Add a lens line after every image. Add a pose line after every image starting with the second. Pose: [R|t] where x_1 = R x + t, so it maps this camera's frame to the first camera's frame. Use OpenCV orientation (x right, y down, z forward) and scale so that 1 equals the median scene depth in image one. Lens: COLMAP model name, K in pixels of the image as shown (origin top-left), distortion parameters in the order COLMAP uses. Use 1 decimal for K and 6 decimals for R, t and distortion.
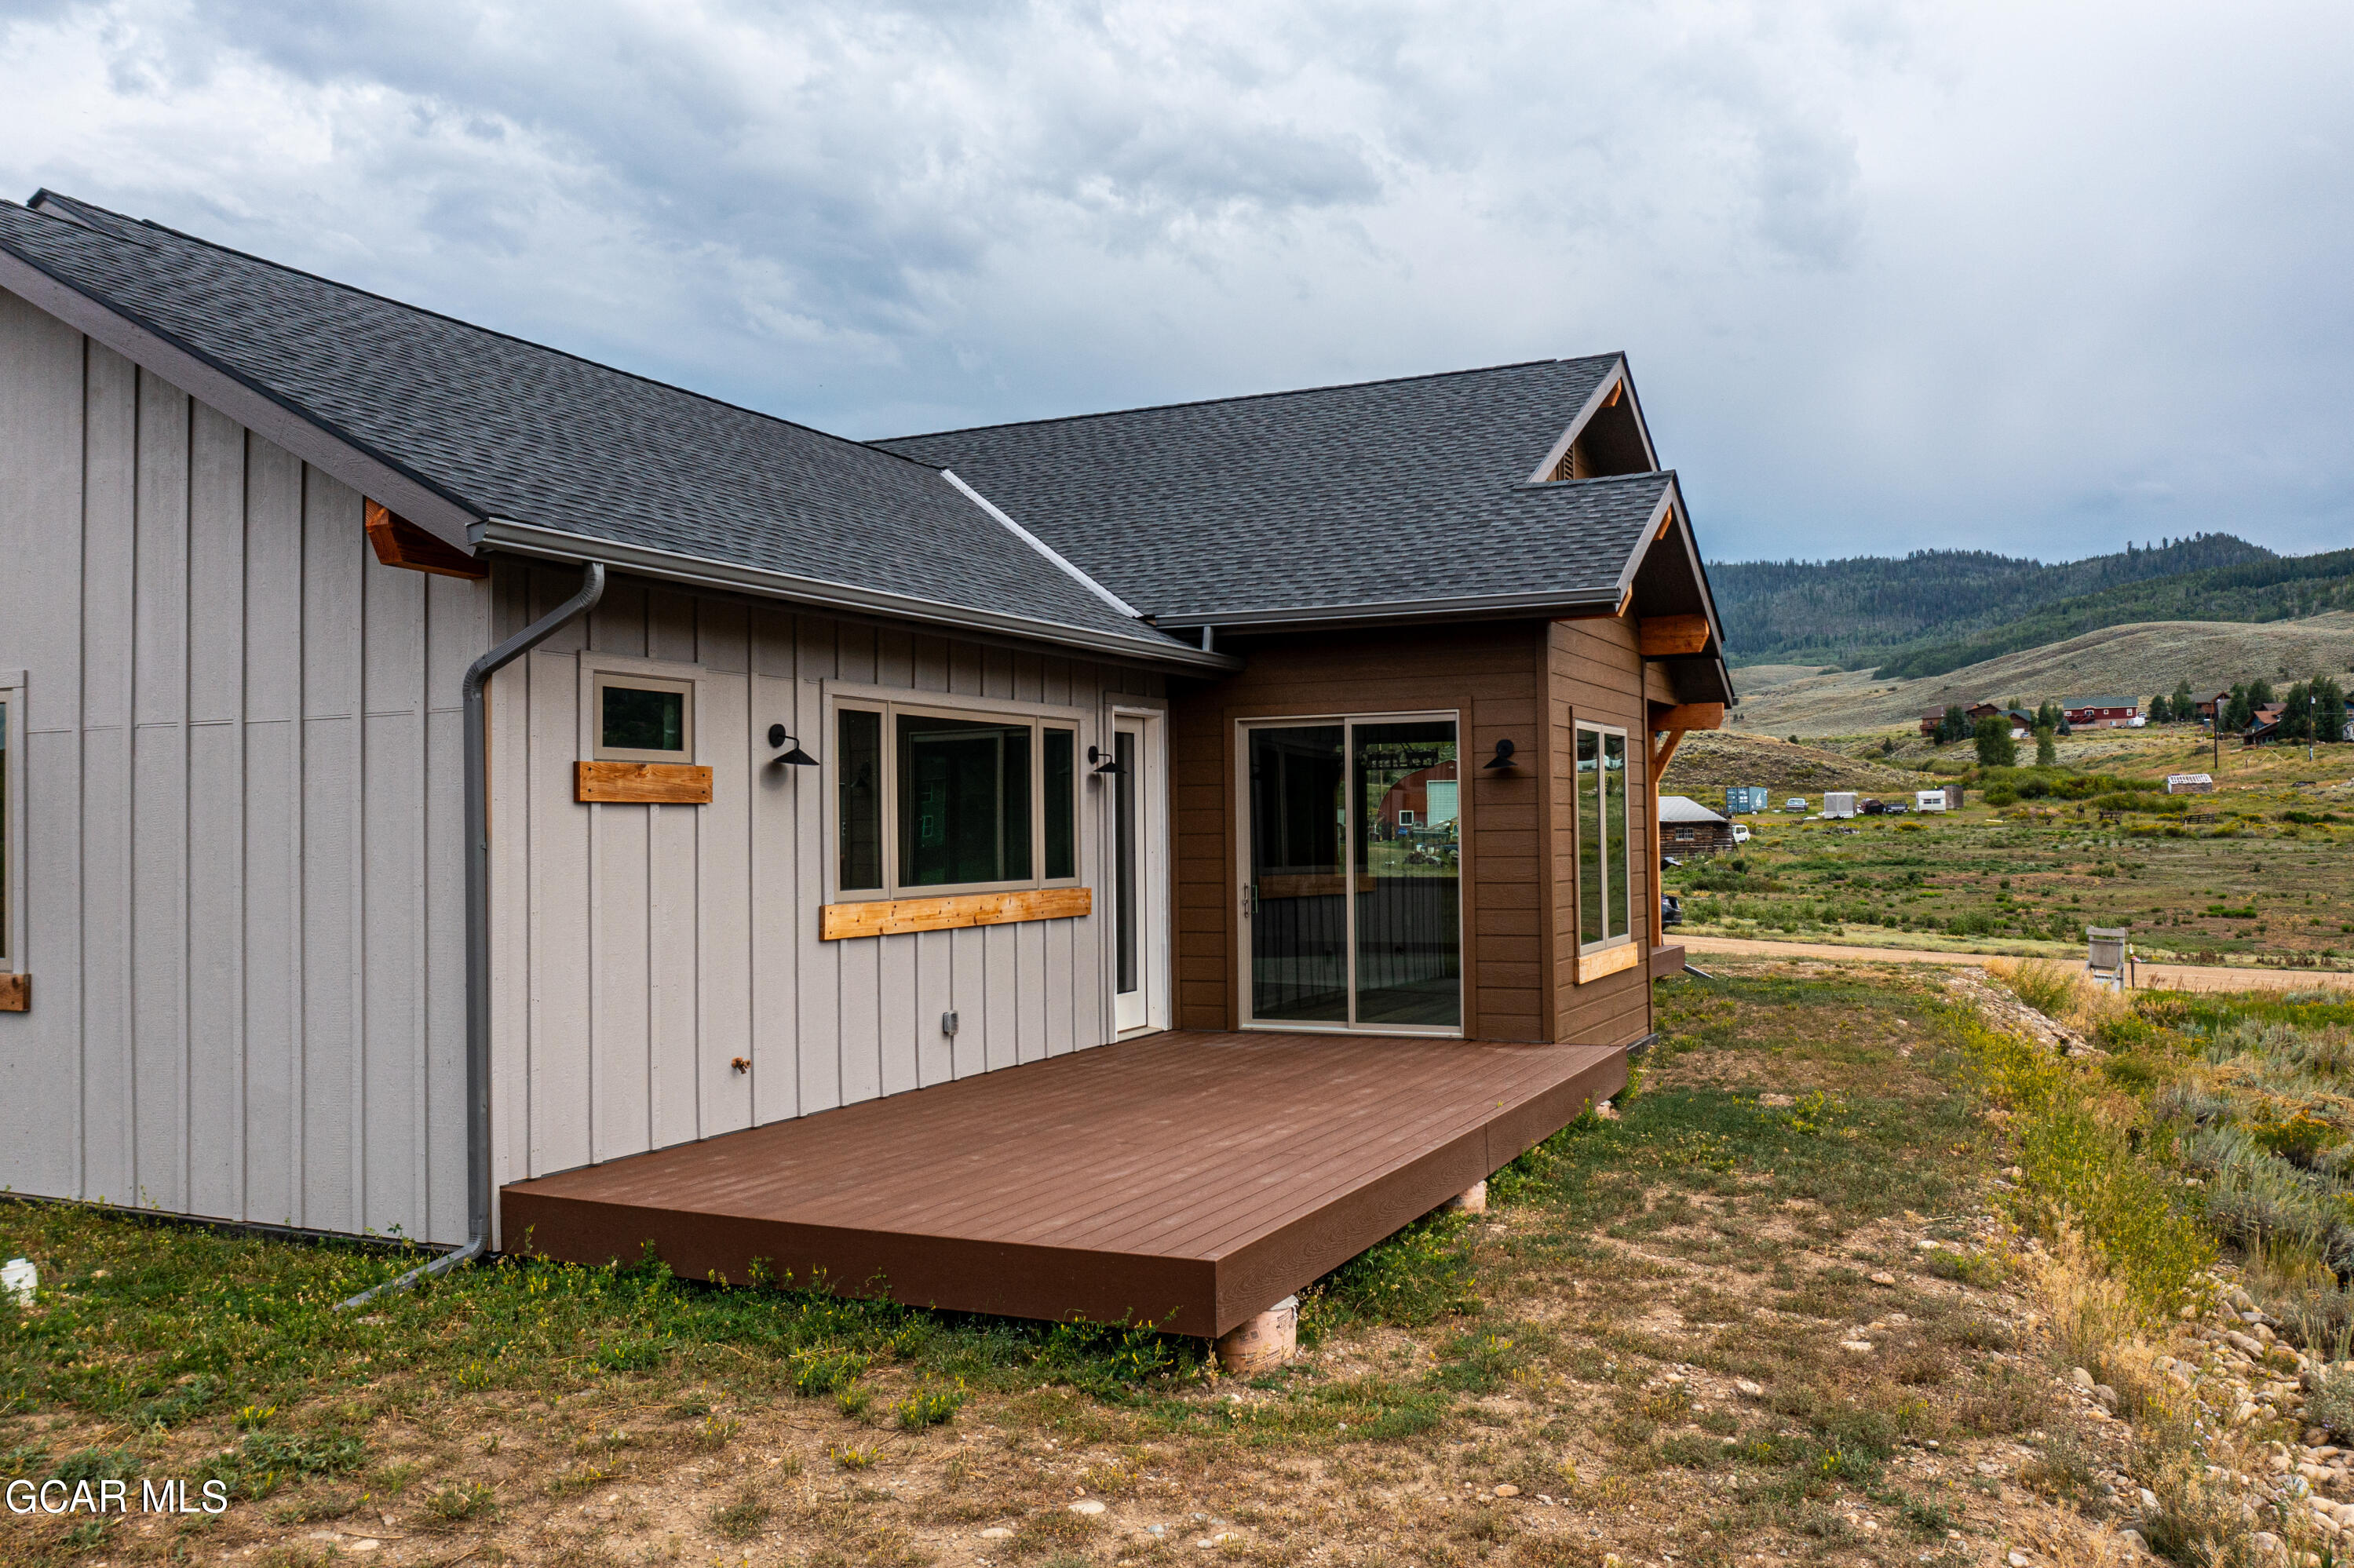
lens RADIAL K [[1859.3, 0, 1177.0], [0, 1859.3, 784.0], [0, 0, 1]] dist [-0.020806, -0.010578]
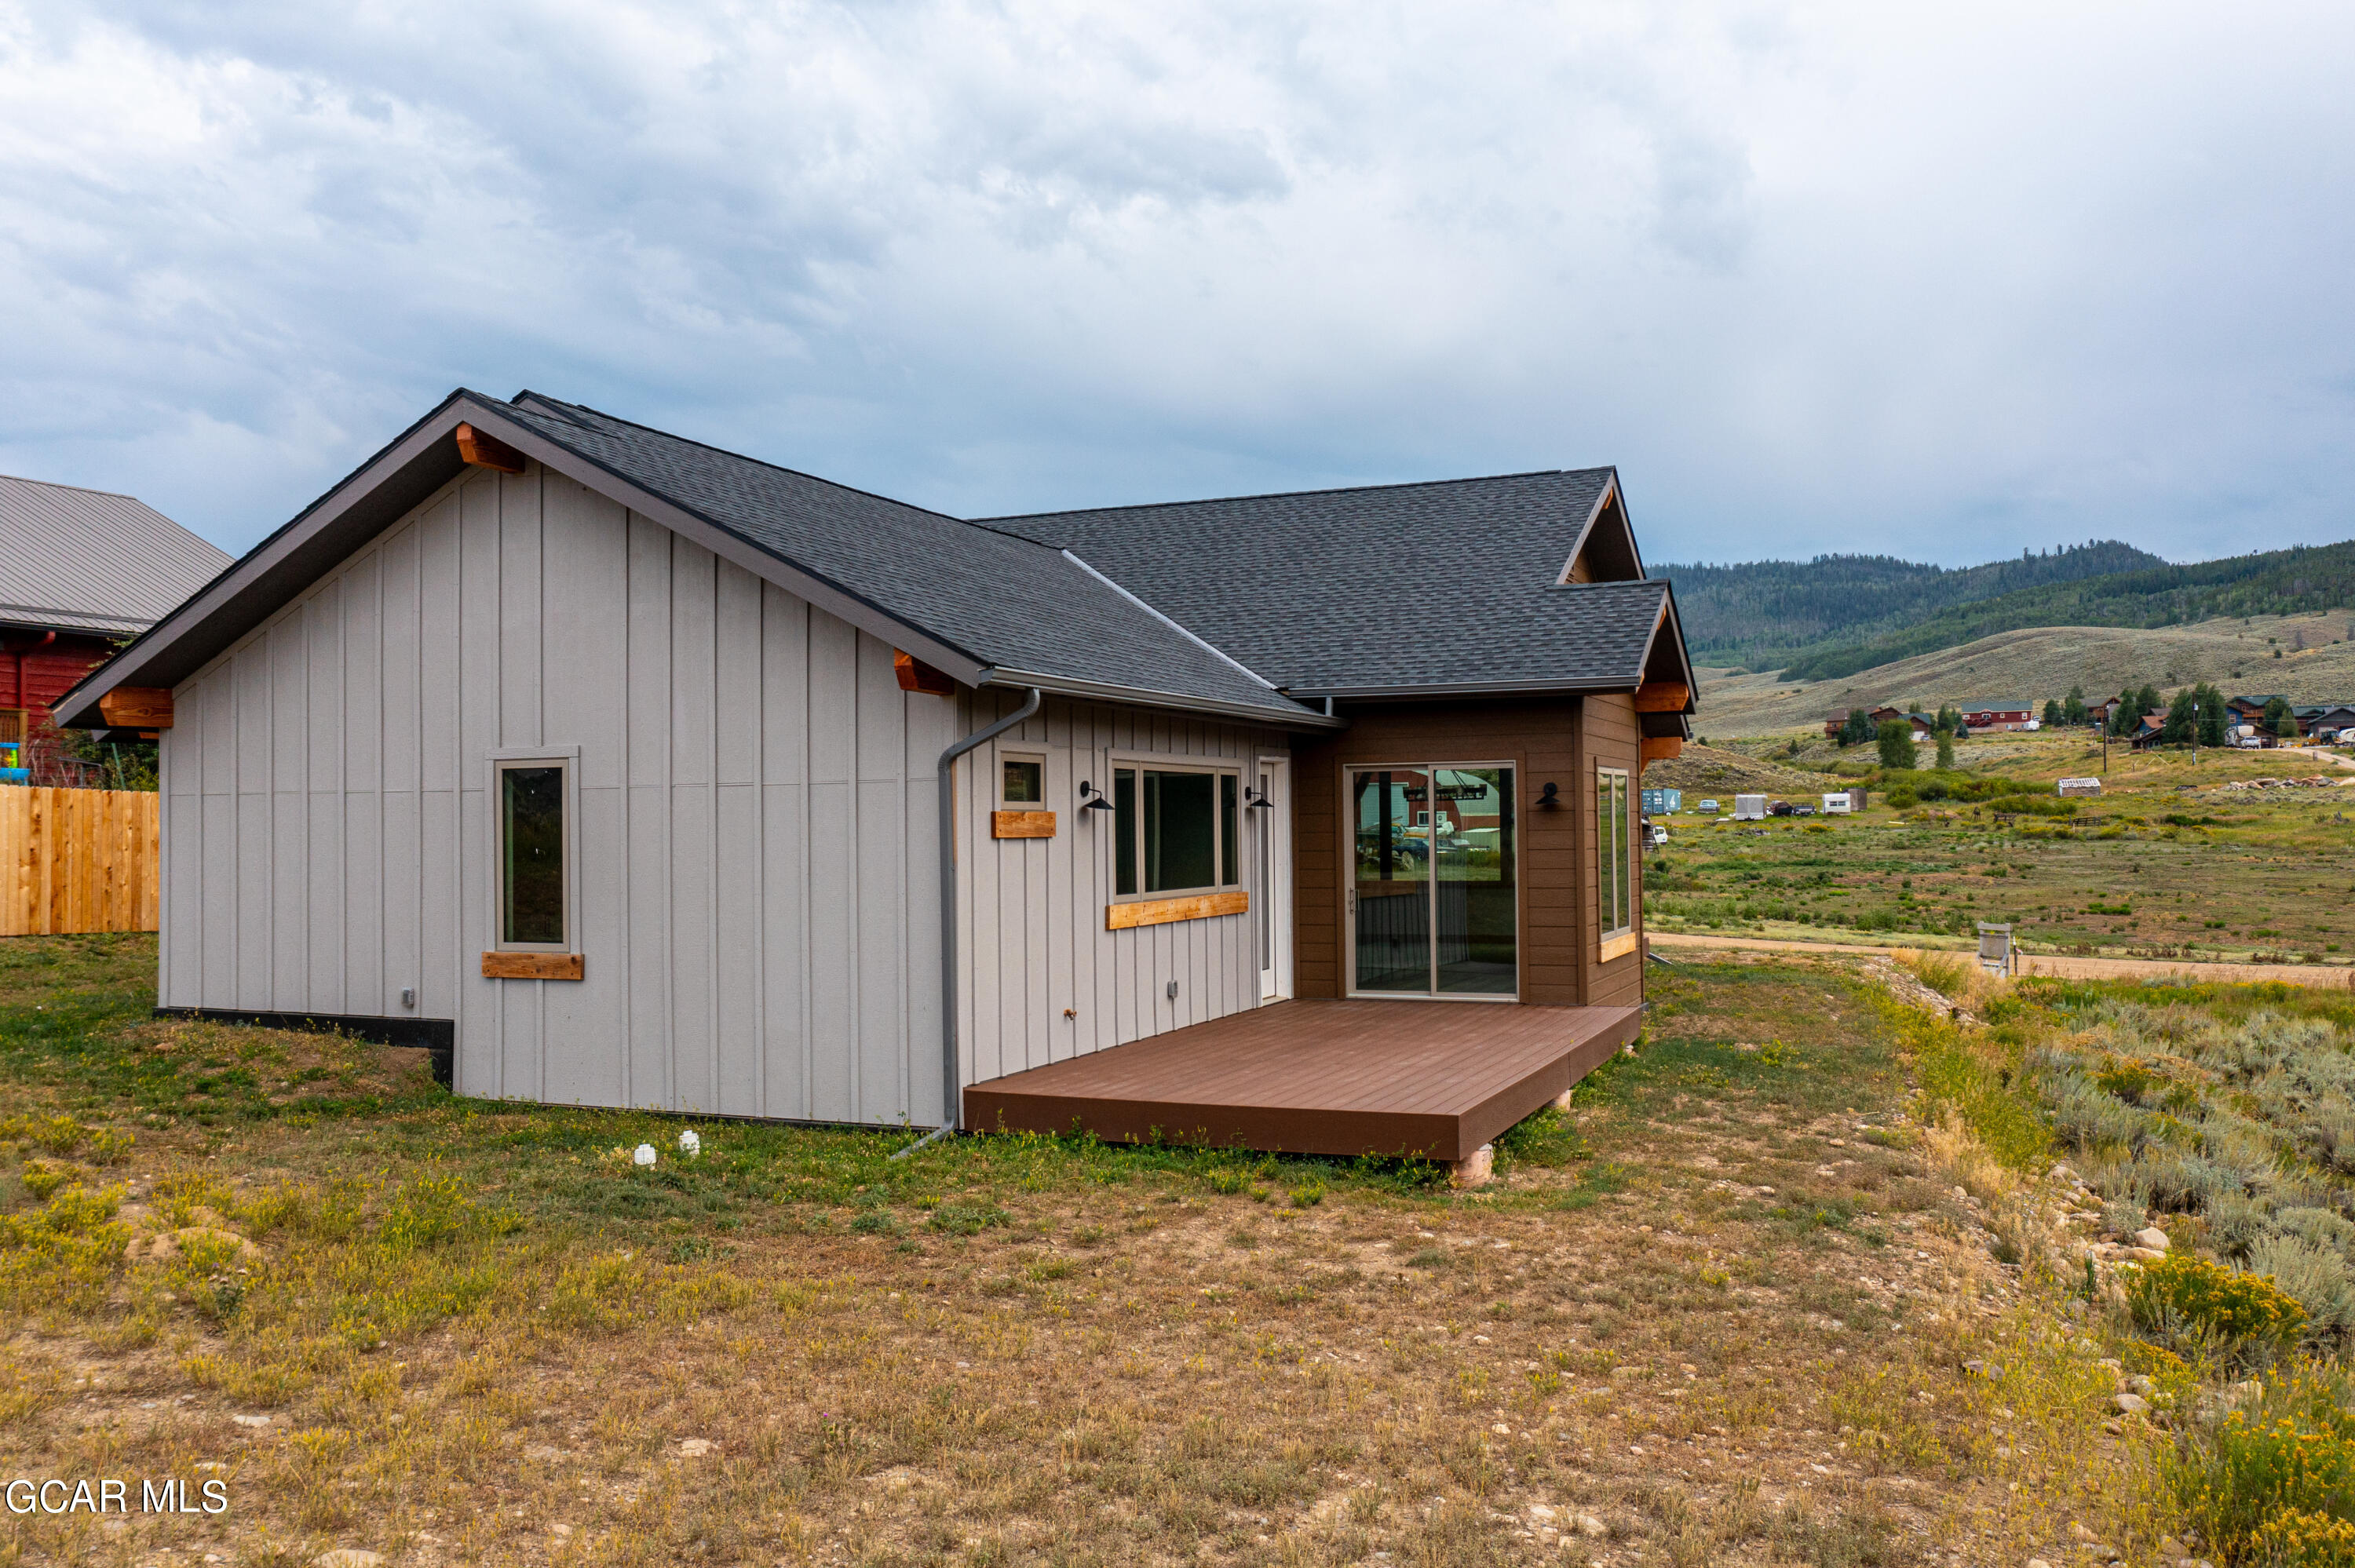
lens RADIAL K [[1860.0, 0, 1177.5], [0, 1860.0, 784.0], [0, 0, 1]] dist [-0.020806, -0.010578]
pose [[0.998919, 0.002253, 0.046432, -0.098856], [-0.002302, 0.999997, 0.001016, -0.014764], [-0.046429, -0.001122, 0.998921, -0.214460]]
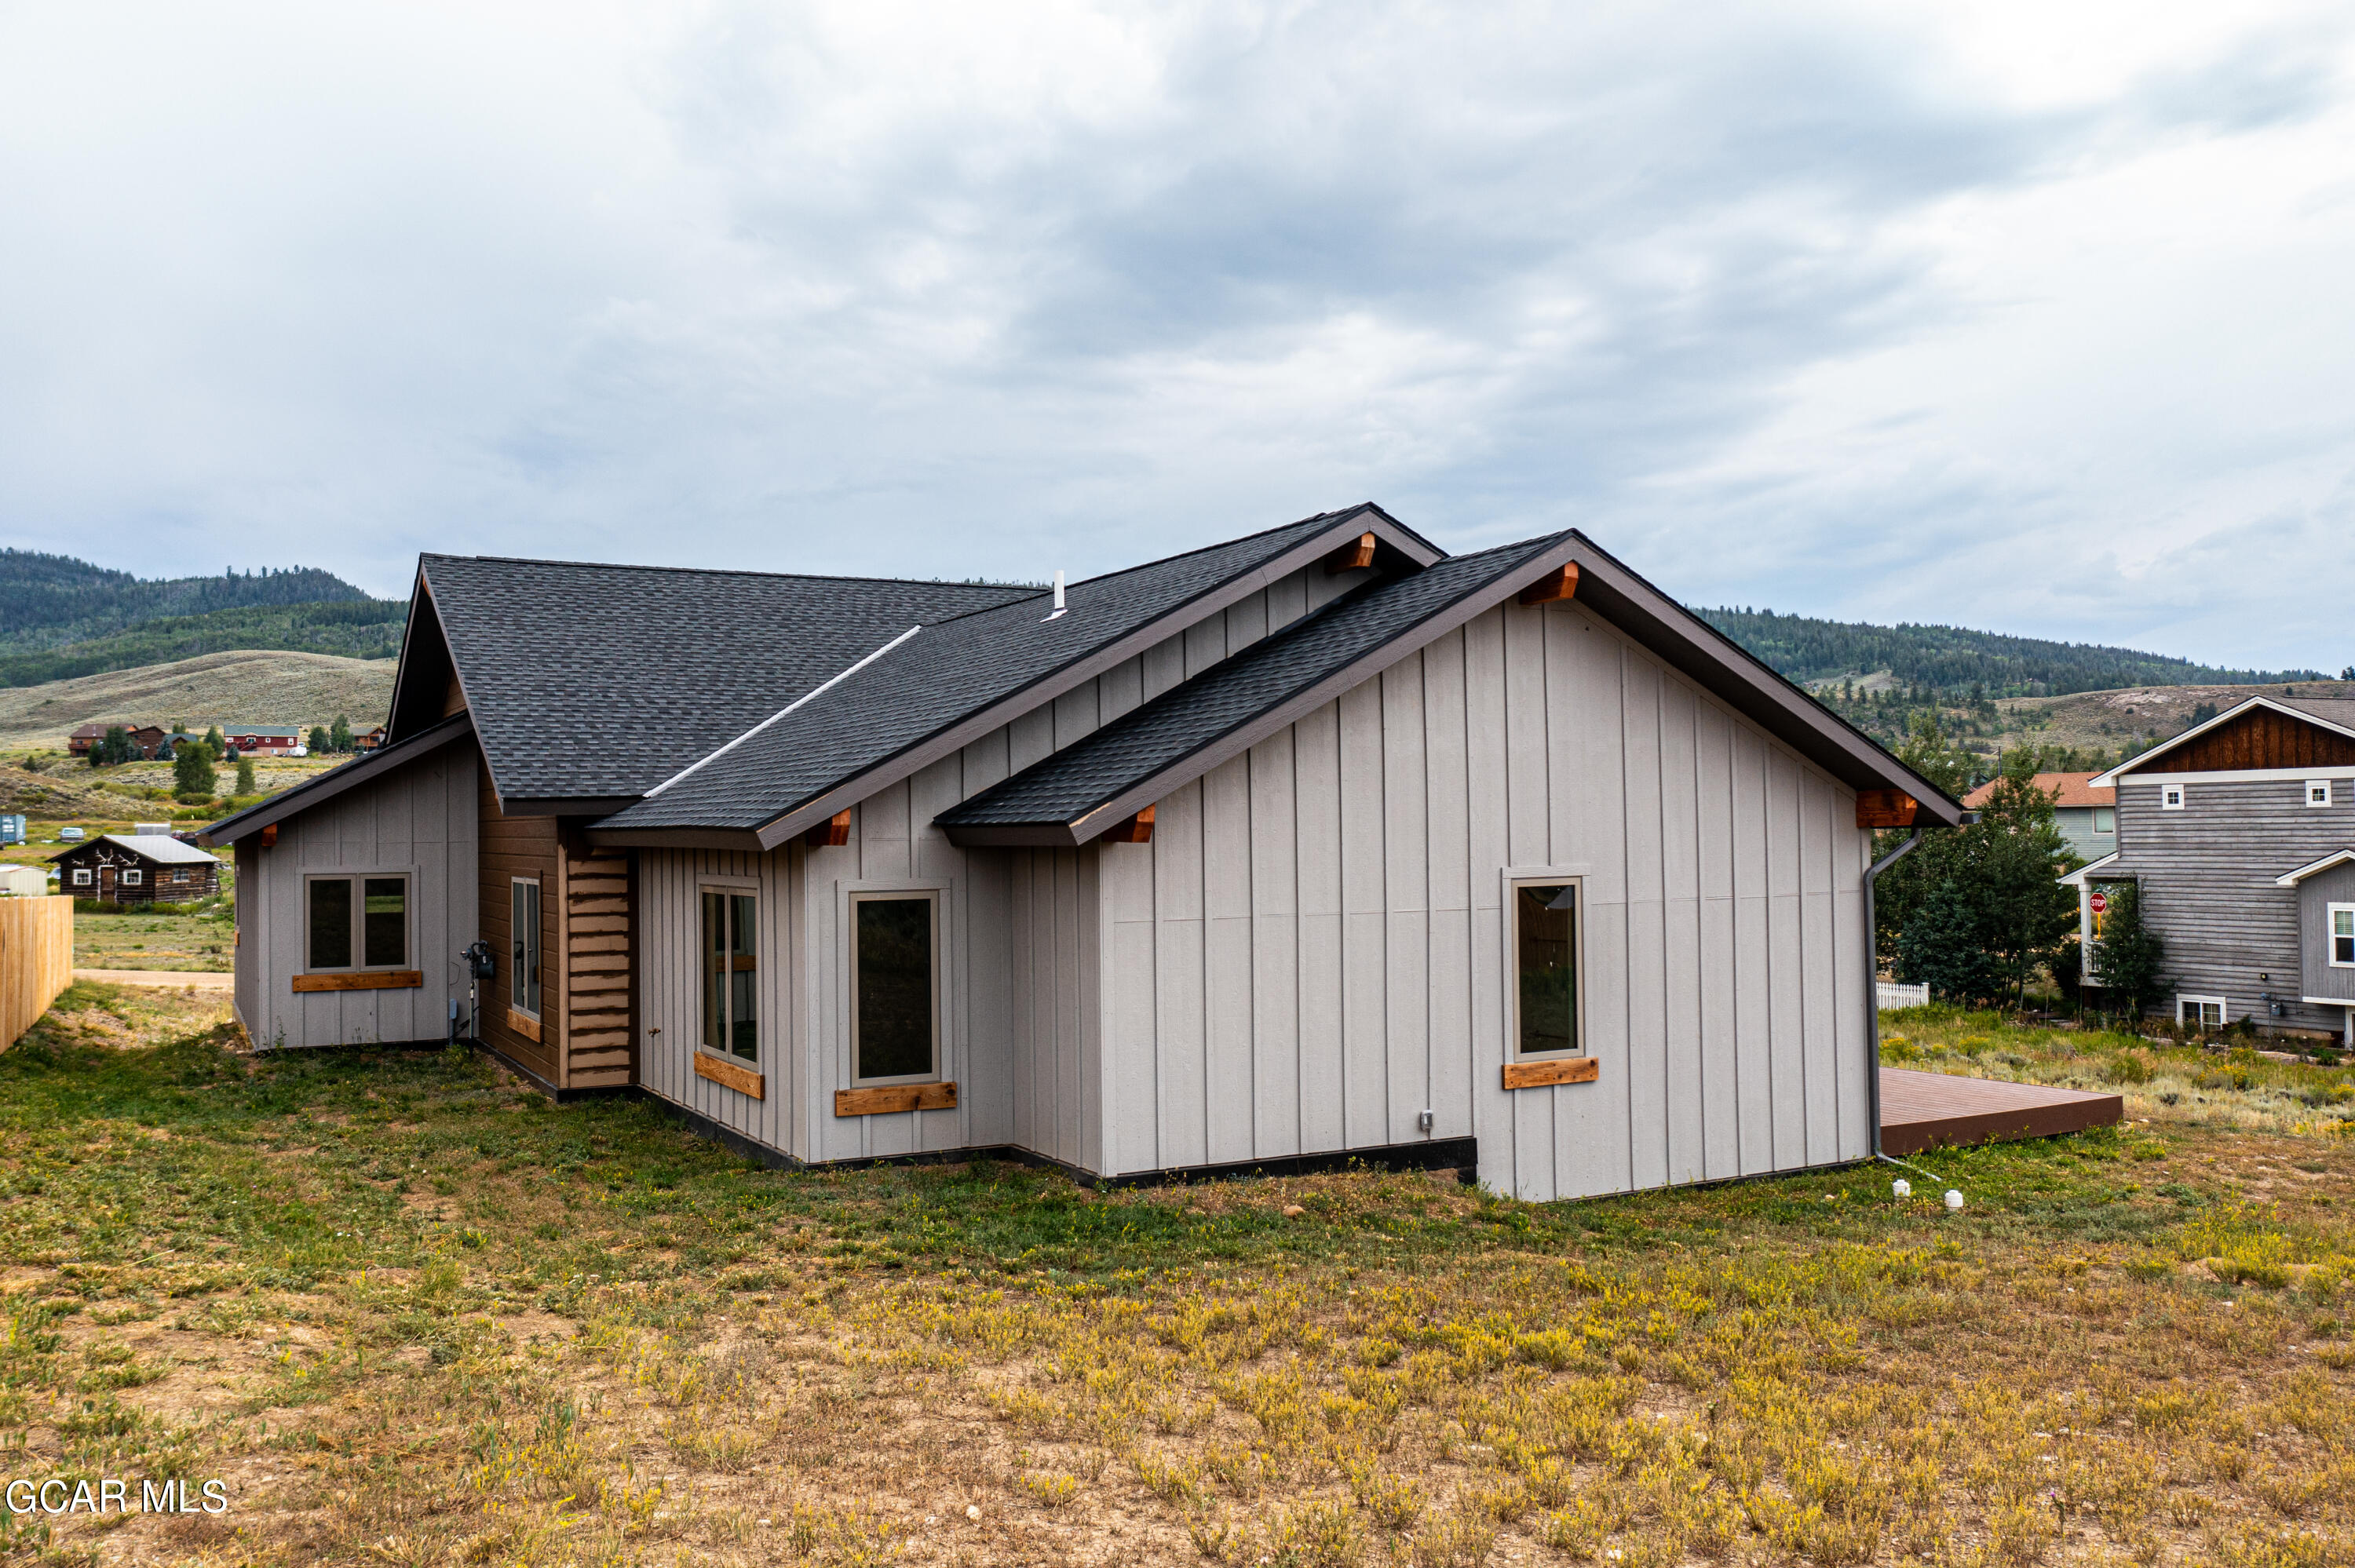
lens RADIAL K [[1860.0, 0, 1177.5], [0, 1860.0, 784.0], [0, 0, 1]] dist [-0.020806, -0.010578]
pose [[0.567335, 0.028257, 0.823002, -0.960485], [-0.018622, 0.999596, -0.021484, -0.040359], [-0.823276, -0.003137, 0.567632, 0.174432]]
